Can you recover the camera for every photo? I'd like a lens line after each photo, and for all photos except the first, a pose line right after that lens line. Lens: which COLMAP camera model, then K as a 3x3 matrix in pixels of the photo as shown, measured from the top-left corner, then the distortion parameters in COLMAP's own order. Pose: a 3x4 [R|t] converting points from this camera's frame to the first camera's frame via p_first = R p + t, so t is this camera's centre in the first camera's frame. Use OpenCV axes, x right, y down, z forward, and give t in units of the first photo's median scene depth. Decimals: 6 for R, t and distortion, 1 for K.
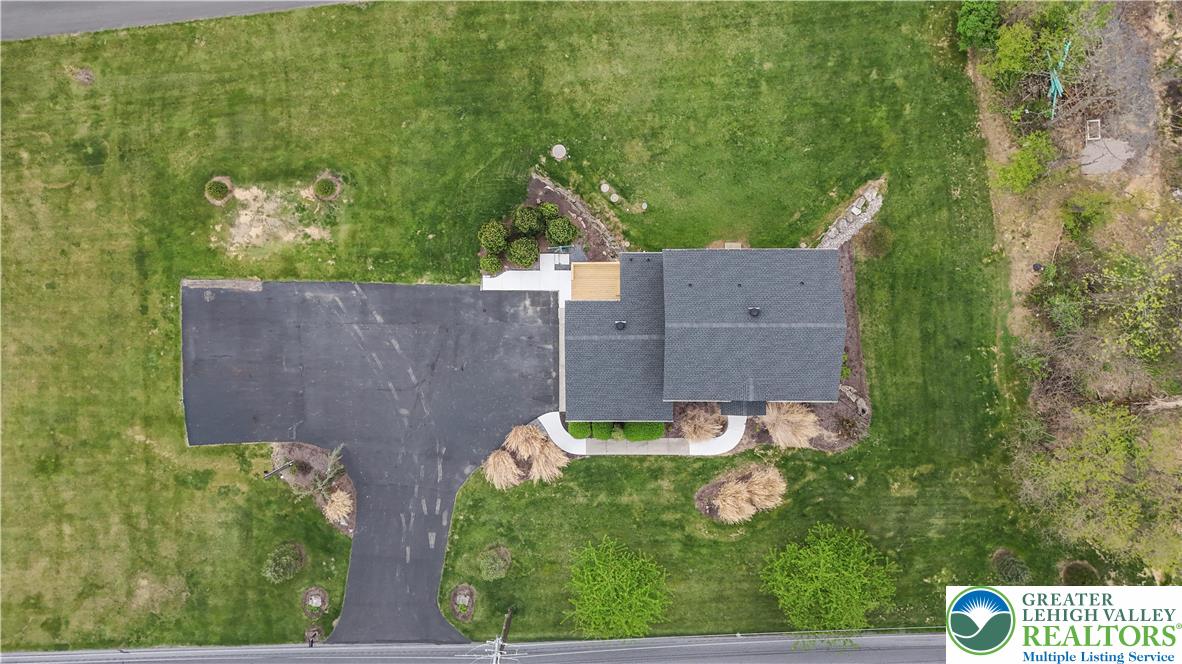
lens RADIAL K [[1008.2, 0, 591.0], [0, 1008.2, 332.0], [0, 0, 1]] dist [0.141658, -0.264622]
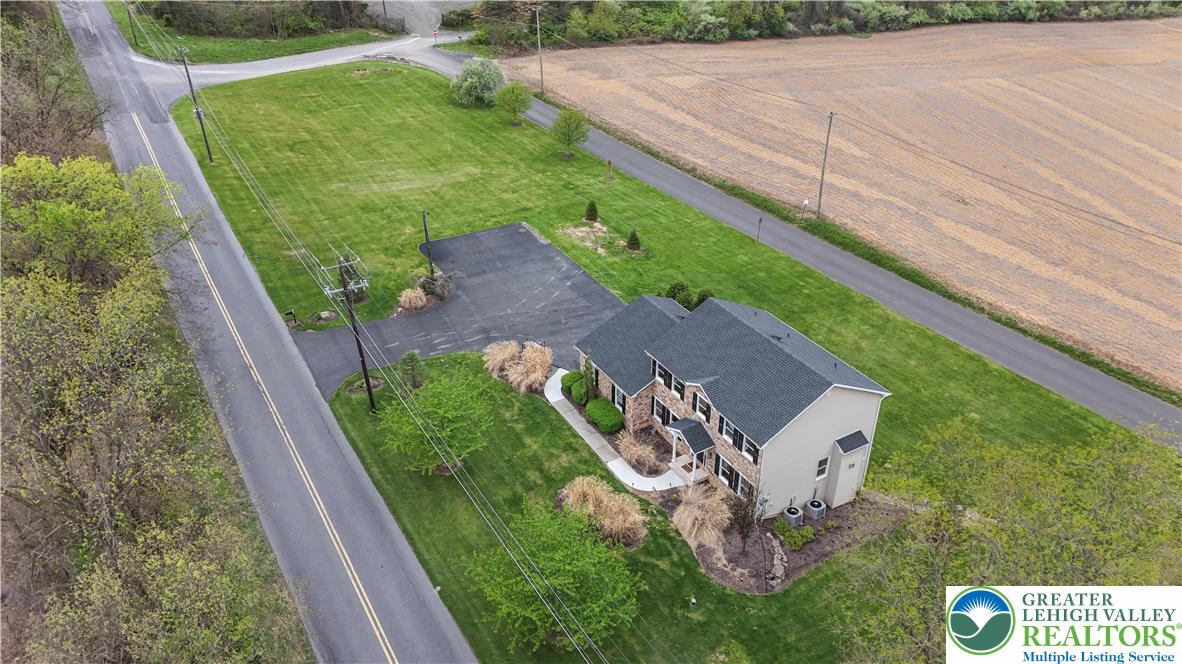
lens RADIAL K [[870.8, 0, 589.4], [0, 870.8, 329.9], [0, 0, 1]] dist [0.088735, -0.097360]
pose [[0.508848, 0.458830, -0.728388, 0.595437], [-0.860812, 0.262546, -0.435974, 0.437765], [-0.008803, 0.848849, 0.528562, 0.490613]]
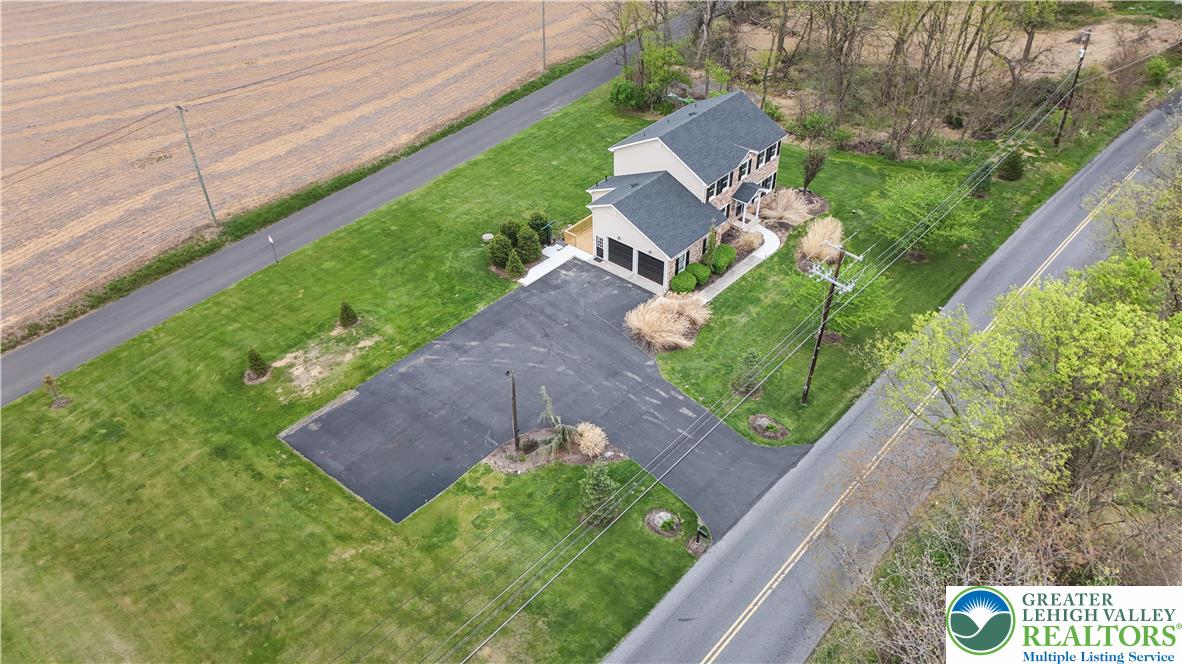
lens RADIAL K [[870.5, 0, 591.0], [0, 870.5, 332.0], [0, 0, 1]] dist [0.105218, -0.164560]
pose [[0.658664, -0.462896, 0.593202, -0.630378], [0.752350, 0.393140, -0.528593, 0.514762], [0.011472, 0.794461, 0.607207, 0.478103]]
